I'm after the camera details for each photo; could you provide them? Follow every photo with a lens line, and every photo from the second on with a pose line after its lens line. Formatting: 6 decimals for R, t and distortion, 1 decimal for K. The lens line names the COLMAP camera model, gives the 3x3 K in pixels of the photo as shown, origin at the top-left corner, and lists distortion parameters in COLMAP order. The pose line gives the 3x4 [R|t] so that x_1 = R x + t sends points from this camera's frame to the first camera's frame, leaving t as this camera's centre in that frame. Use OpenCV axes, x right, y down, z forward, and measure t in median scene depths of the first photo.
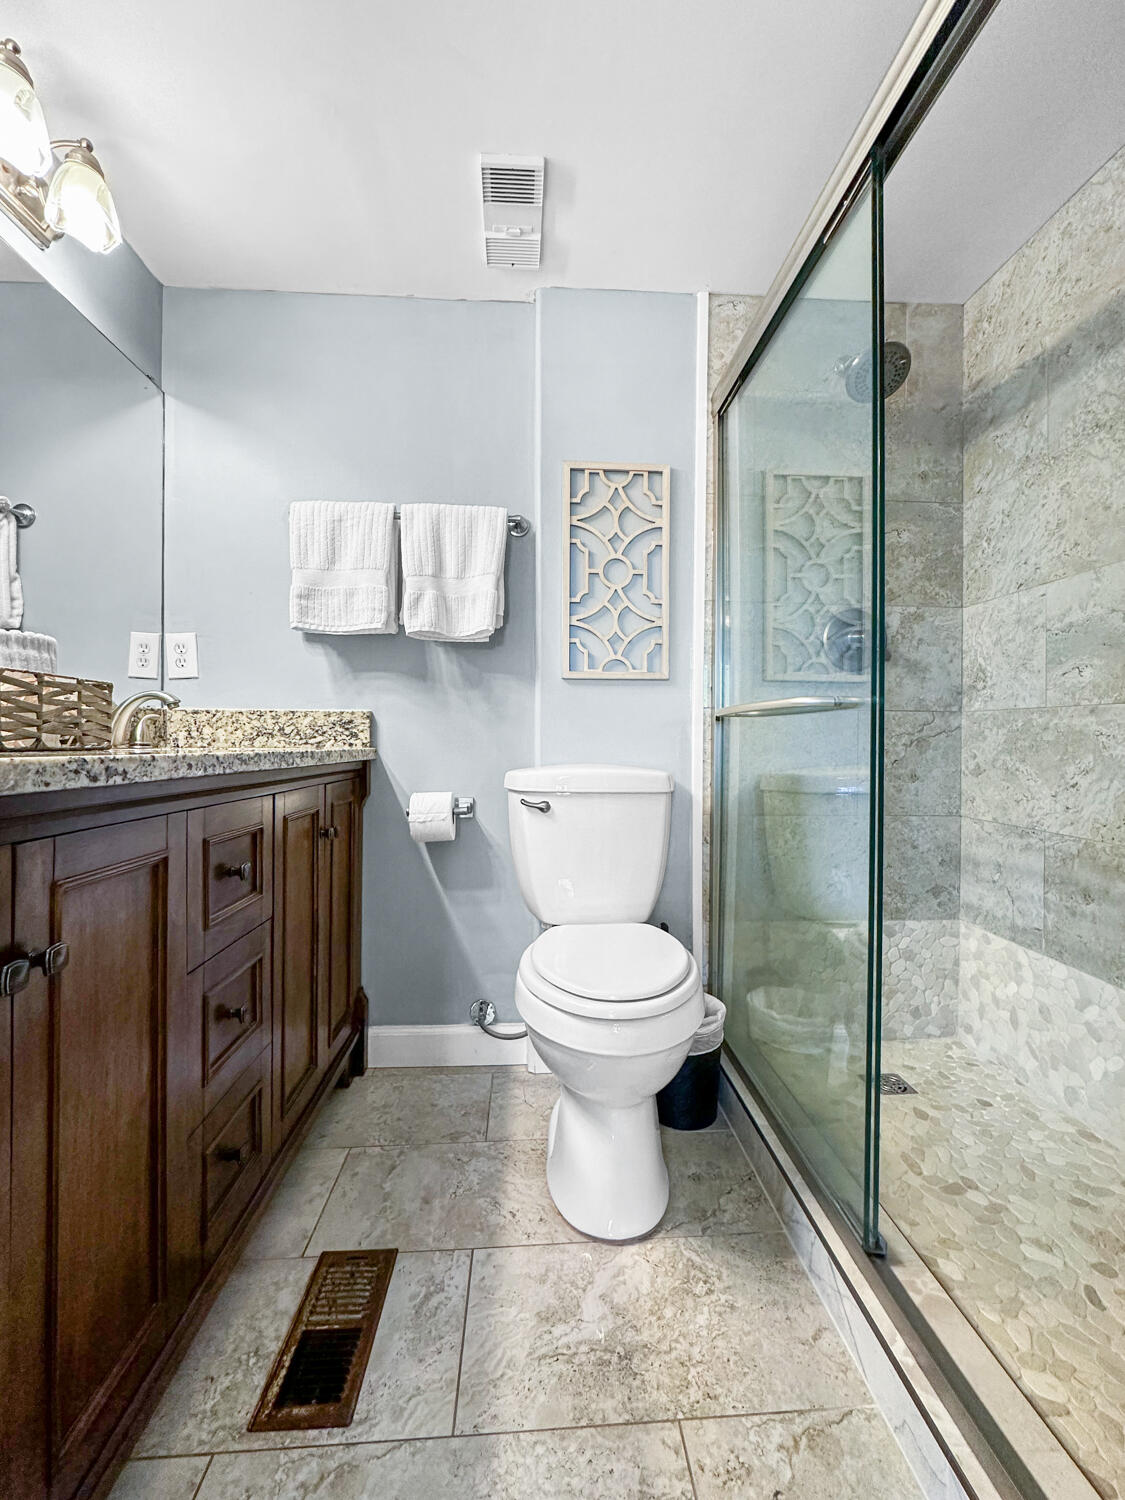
lens RADIAL K [[616.3, 0, 561.2], [0, 616.3, 742.0], [0, 0, 1]] dist [-0.000951, 0.000529]
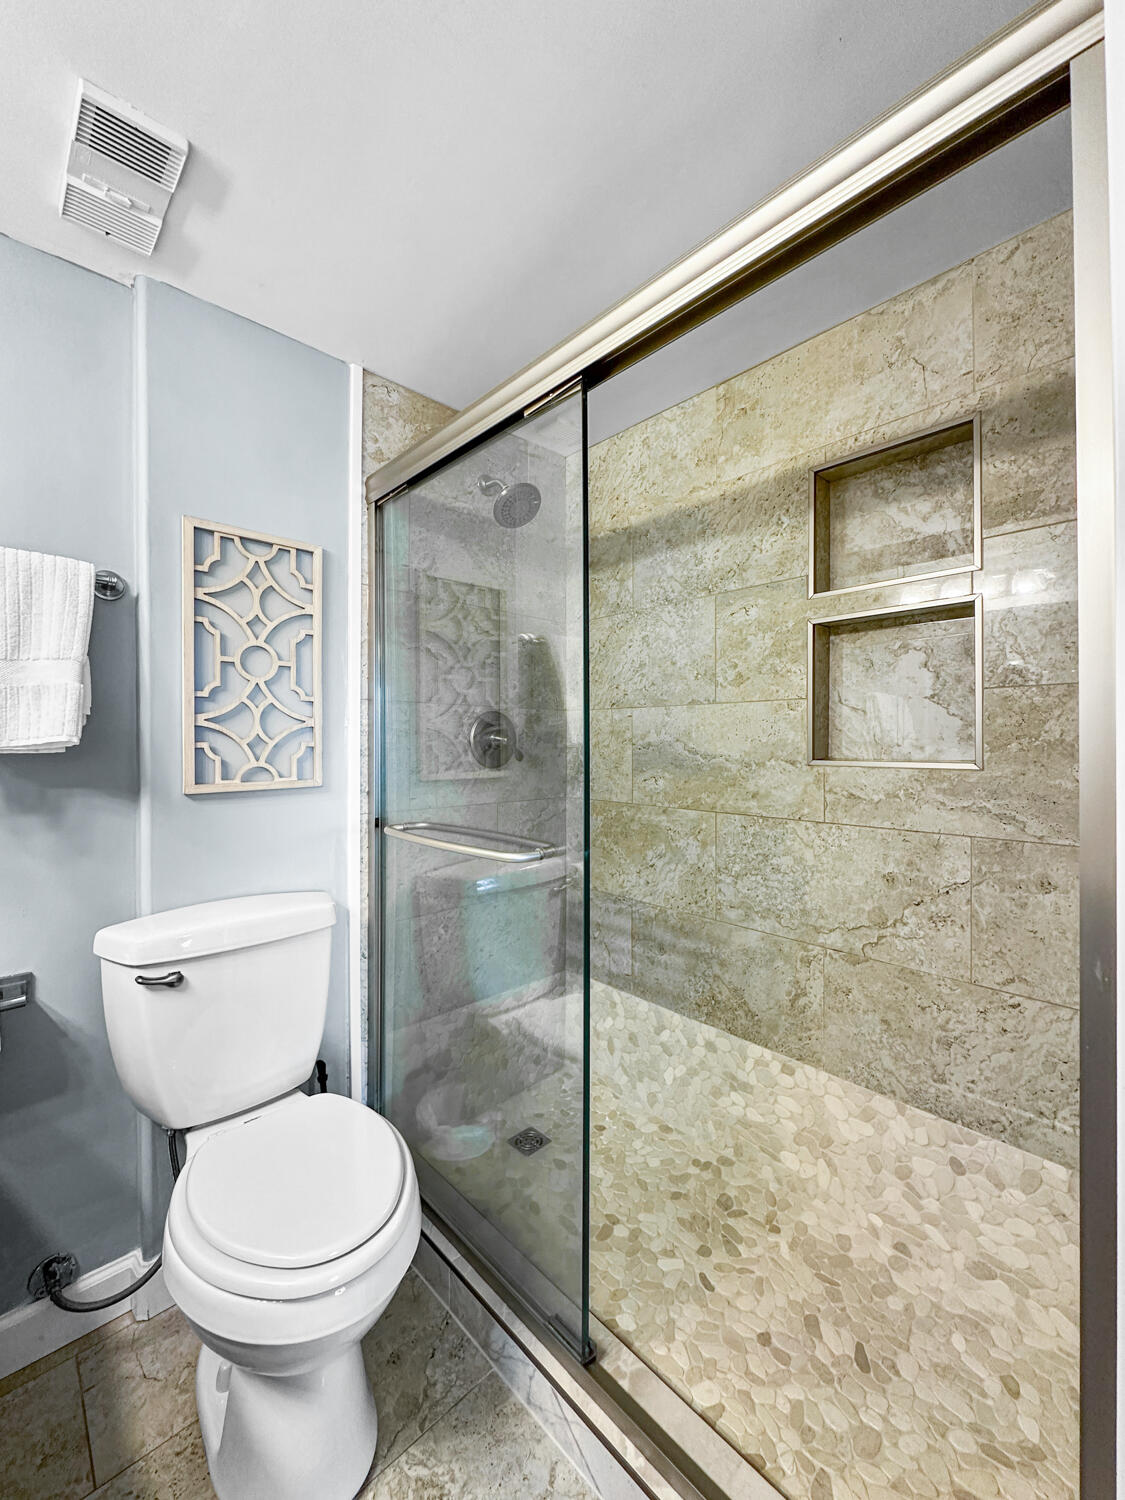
lens RADIAL K [[606.6, 0, 562.5], [0, 606.6, 750.0], [0, 0, 1]] dist [0.000547, 0.000381]
pose [[0.765316, -0.014376, 0.643495, -0.130907], [0.009356, 0.999893, 0.011210, -0.171993], [-0.643587, -0.002559, 0.765369, 0.115536]]
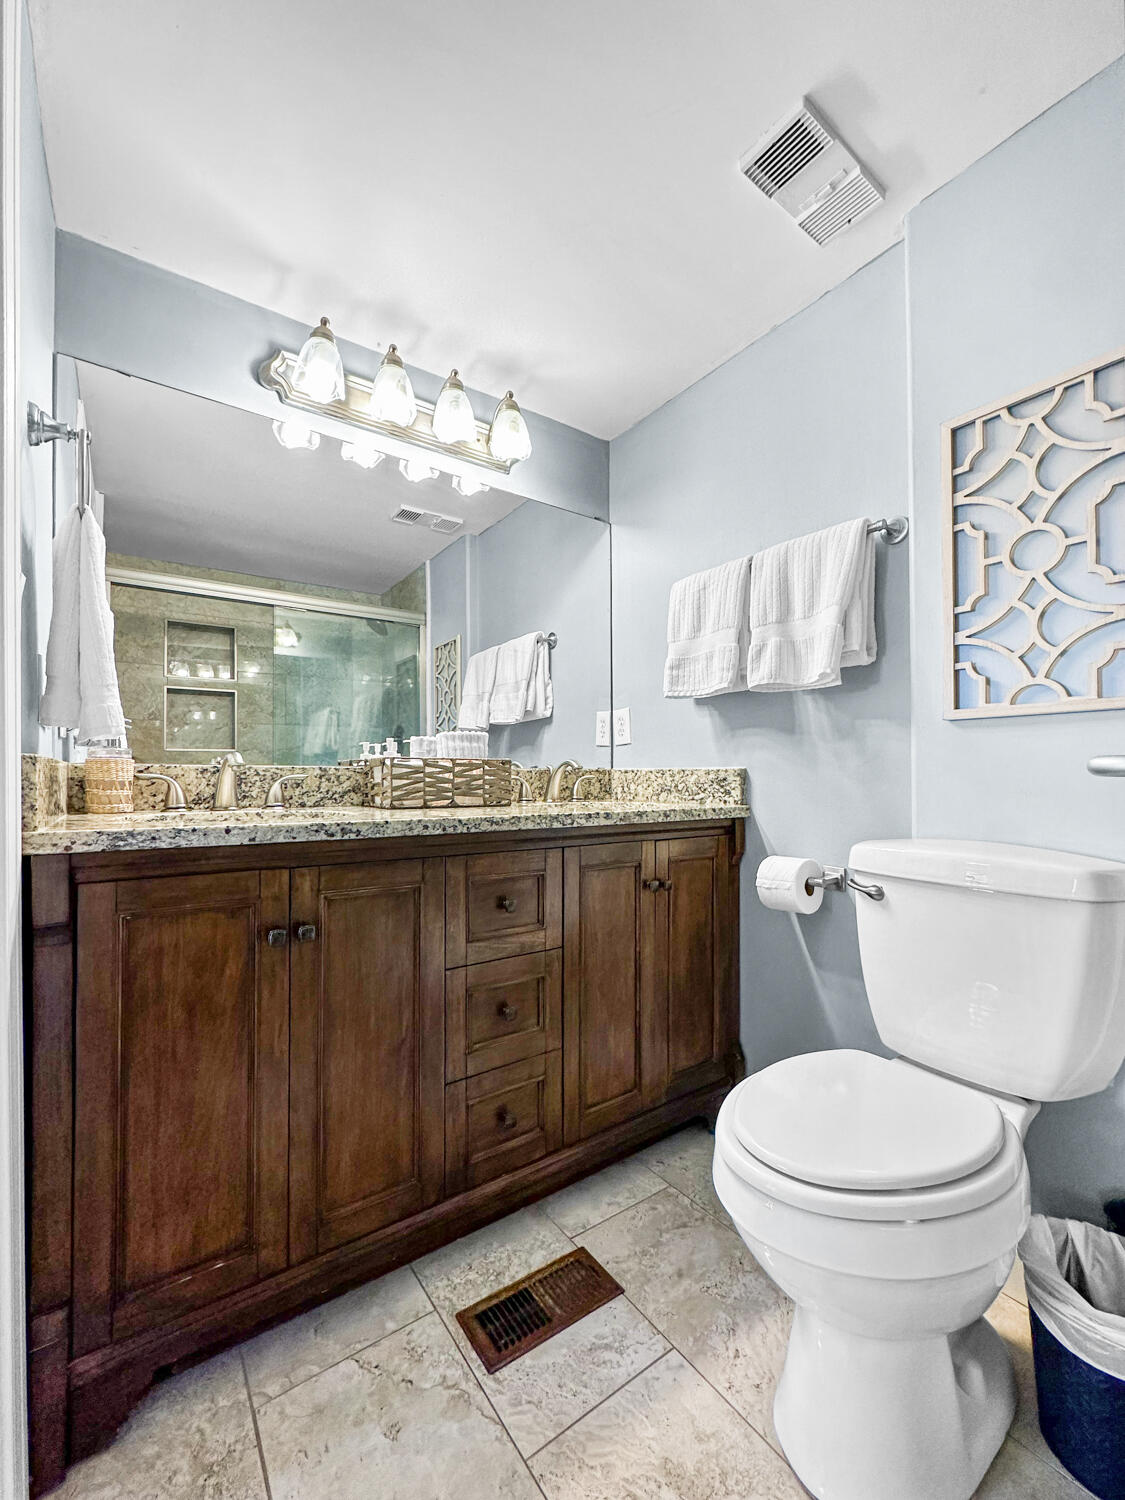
lens RADIAL K [[611.5, 0, 564.2], [0, 611.5, 774.4], [0, 0, 1]] dist [-0.000019, 0.000566]
pose [[0.530223, -0.004167, -0.847848, 0.395098], [0.001066, 0.999990, -0.004248, -0.039011], [0.847857, 0.001348, 0.530223, 0.246477]]
